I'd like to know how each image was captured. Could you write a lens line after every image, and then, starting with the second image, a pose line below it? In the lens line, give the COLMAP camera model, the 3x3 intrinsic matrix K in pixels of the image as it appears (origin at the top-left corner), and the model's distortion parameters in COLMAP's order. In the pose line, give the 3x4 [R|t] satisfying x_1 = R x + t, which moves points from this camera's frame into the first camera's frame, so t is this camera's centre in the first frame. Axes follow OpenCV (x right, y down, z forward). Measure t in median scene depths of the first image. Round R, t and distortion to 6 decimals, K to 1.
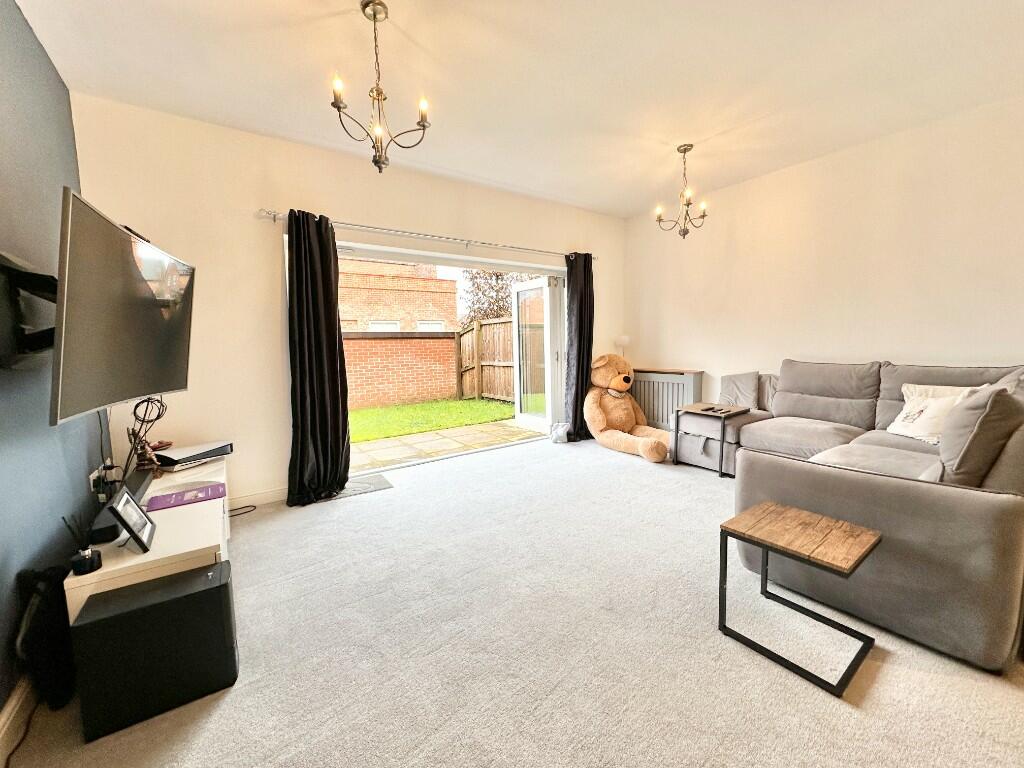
lens RADIAL K [[407.2, 0, 513.2], [0, 407.2, 381.5], [0, 0, 1]] dist [-0.002375, -0.000141]
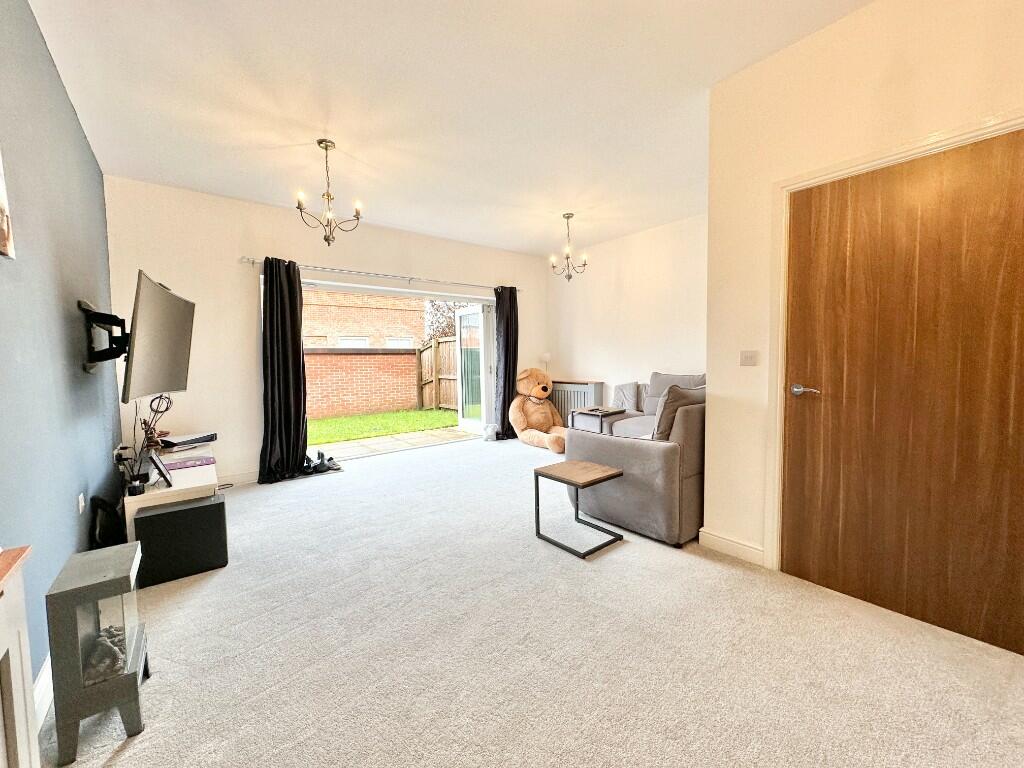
lens RADIAL K [[407.2, 0, 513.2], [0, 407.2, 382.4], [0, 0, 1]] dist [-0.002375, -0.000141]
pose [[0.998239, 0.002200, 0.059284, 0.171228], [0.000016, 0.999302, -0.037354, 0.033317], [-0.059324, 0.037290, 0.997542, -0.339870]]
